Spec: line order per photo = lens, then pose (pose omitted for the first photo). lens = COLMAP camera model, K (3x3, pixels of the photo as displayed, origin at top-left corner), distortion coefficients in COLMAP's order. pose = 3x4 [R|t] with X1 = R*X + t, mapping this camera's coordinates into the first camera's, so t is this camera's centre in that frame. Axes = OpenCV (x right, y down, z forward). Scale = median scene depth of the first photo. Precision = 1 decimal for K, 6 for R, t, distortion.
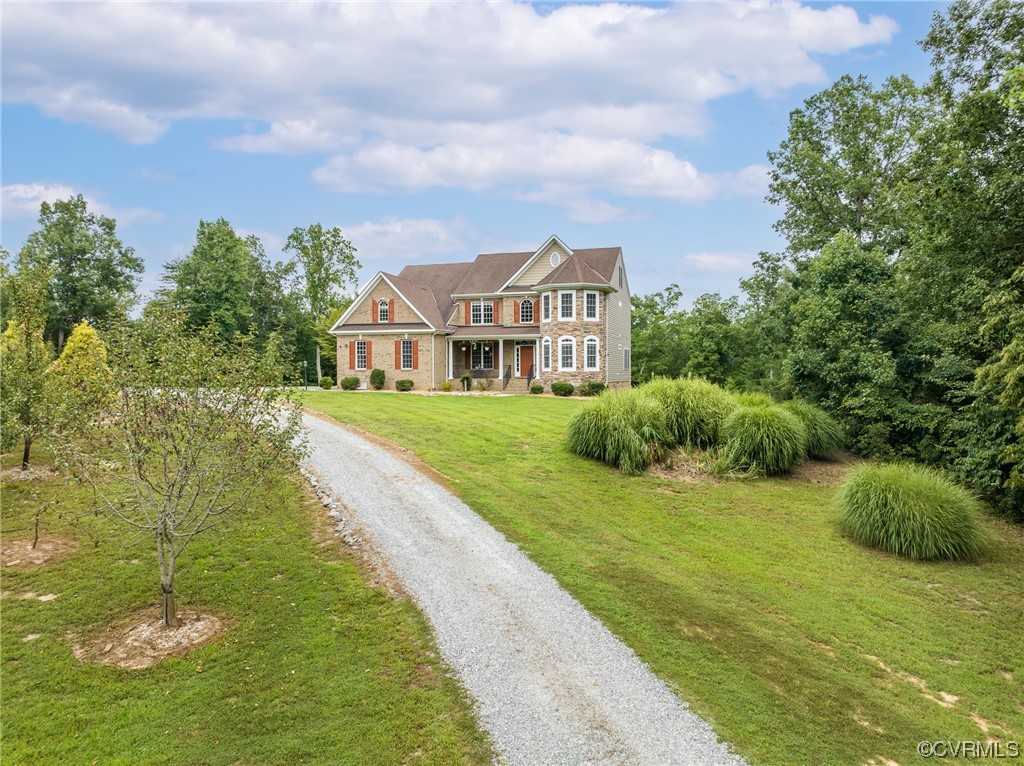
lens RADIAL K [[726.4, 0, 511.5], [0, 726.4, 383.1], [0, 0, 1]] dist [-0.029605, -0.005380]
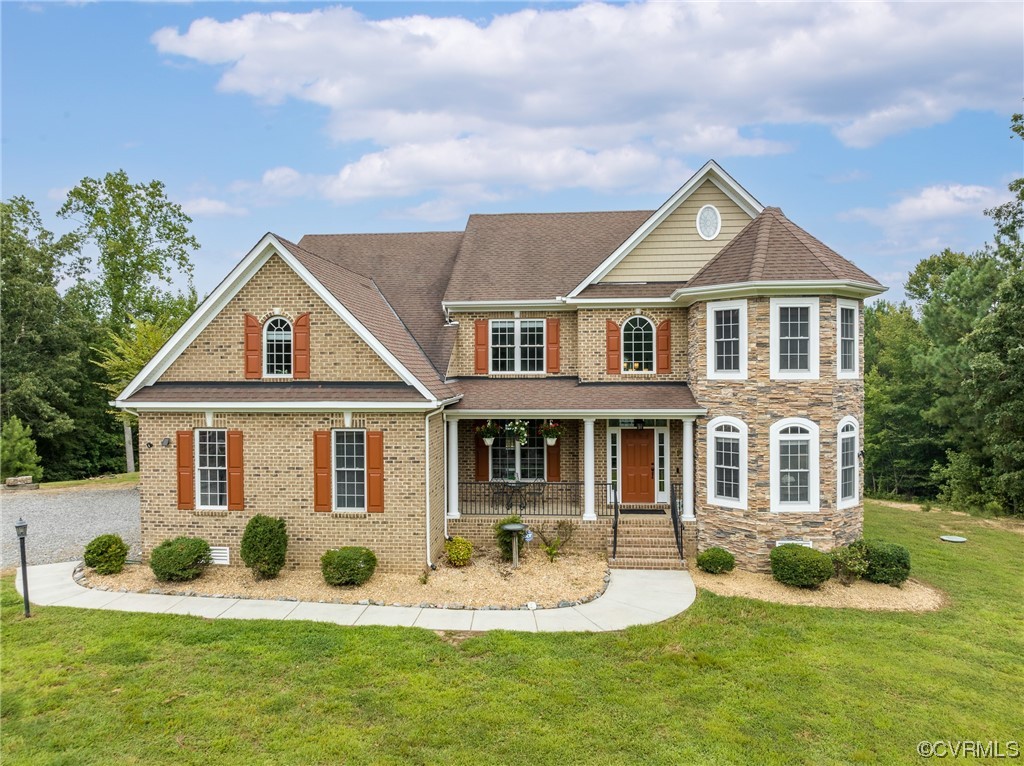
lens RADIAL K [[726.4, 0, 514.6], [0, 726.4, 382.3], [0, 0, 1]] dist [-0.029605, -0.005380]
pose [[0.977451, -0.007875, 0.211013, -0.135981], [0.007543, 0.999969, 0.002377, -0.080472], [-0.211026, -0.000732, 0.977480, 0.619195]]
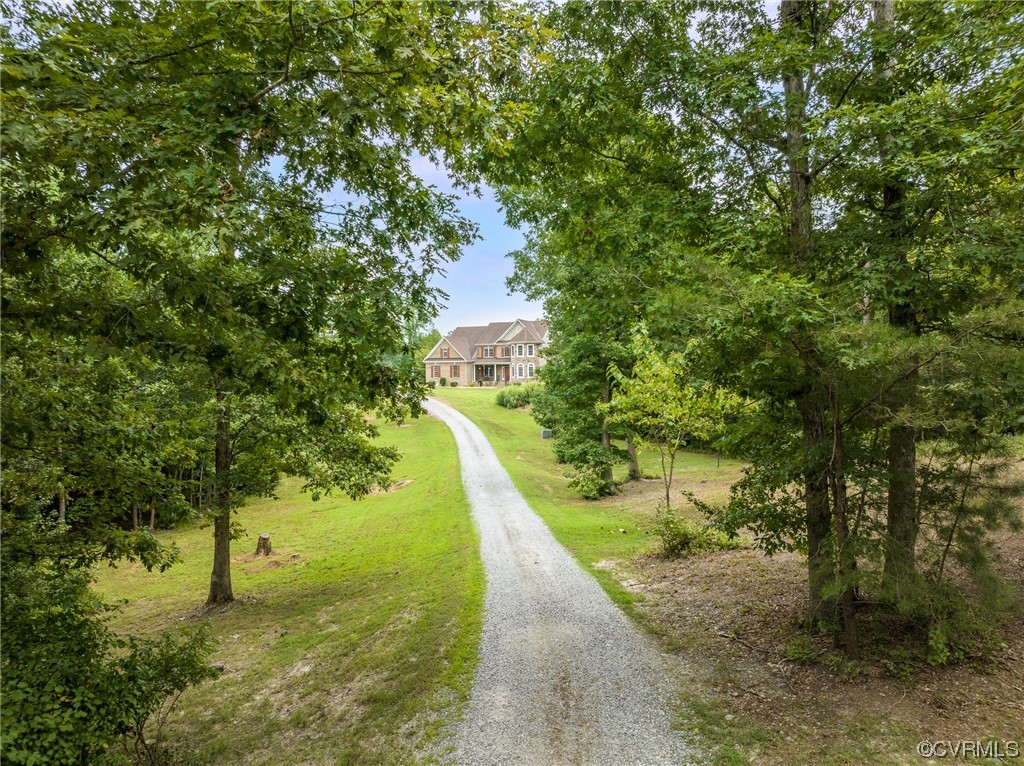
lens RADIAL K [[726.4, 0, 511.8], [0, 726.4, 383.1], [0, 0, 1]] dist [-0.029605, -0.005380]
pose [[0.994817, -0.008129, -0.101355, 0.271236], [0.008415, 0.999962, 0.002397, -0.005116], [0.101331, -0.003238, 0.994847, -1.296045]]
